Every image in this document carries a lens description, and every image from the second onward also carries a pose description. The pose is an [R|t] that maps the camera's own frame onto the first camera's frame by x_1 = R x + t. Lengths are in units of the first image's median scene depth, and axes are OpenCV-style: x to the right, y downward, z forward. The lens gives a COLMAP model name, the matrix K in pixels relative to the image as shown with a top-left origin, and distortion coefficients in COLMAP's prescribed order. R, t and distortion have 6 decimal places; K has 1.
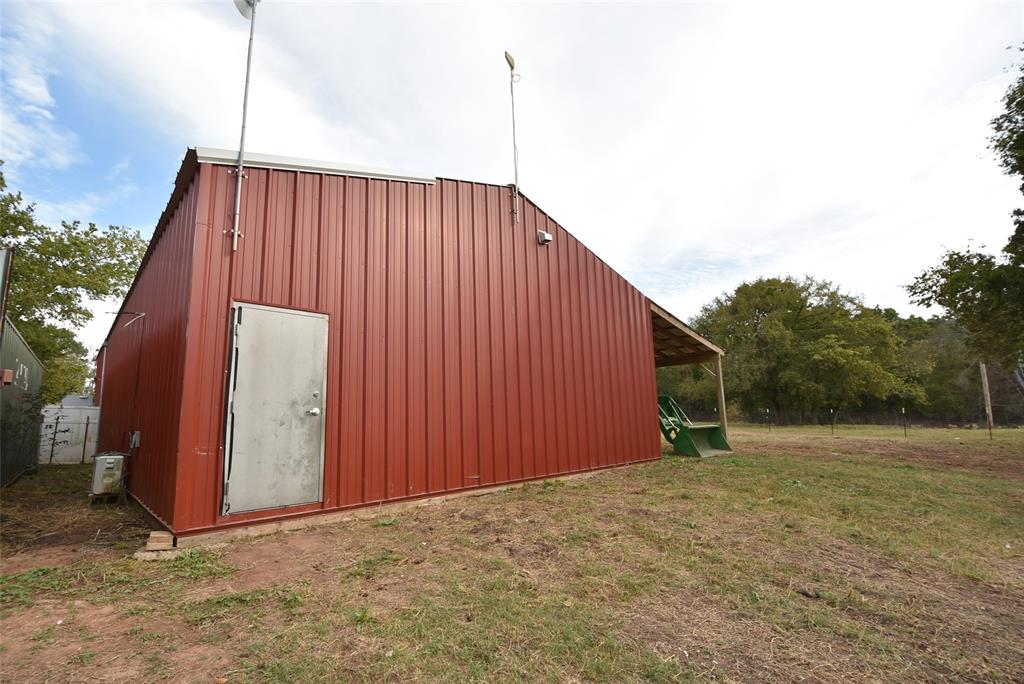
lens RADIAL K [[449.7, 0, 509.1], [0, 449.7, 353.7], [0, 0, 1]] dist [0.002142, -0.014704]
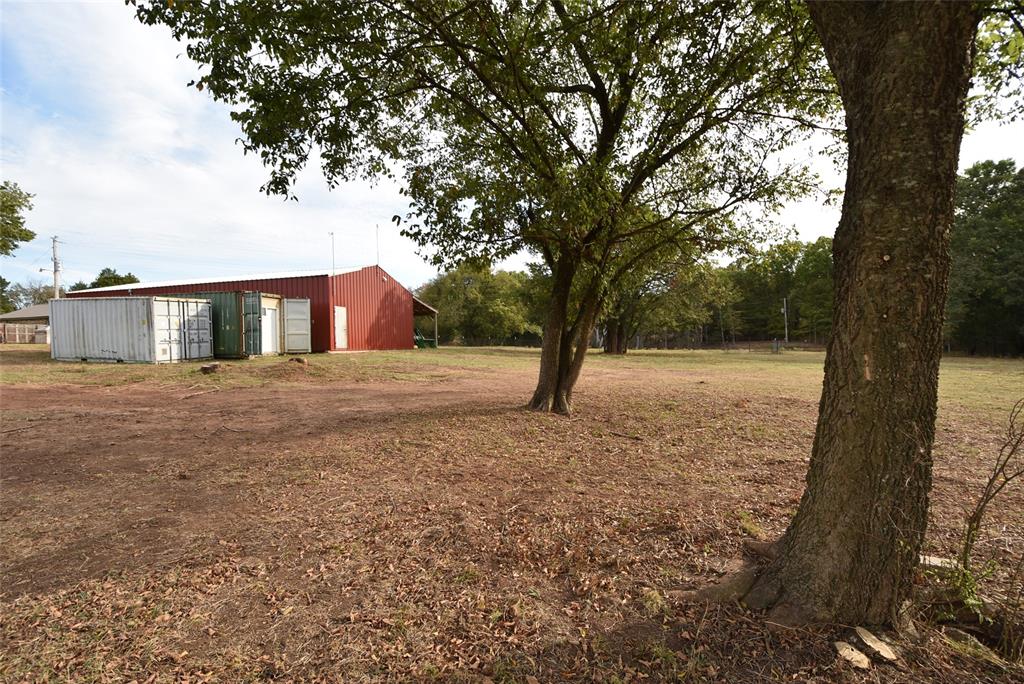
lens RADIAL K [[449.7, 0, 509.1], [0, 449.7, 353.7], [0, 0, 1]] dist [0.002142, -0.014704]
pose [[0.851071, -0.001816, 0.525047, -0.521883], [-0.077392, 0.988637, 0.128867, -0.129239], [-0.519315, -0.150310, 0.841260, -1.387742]]
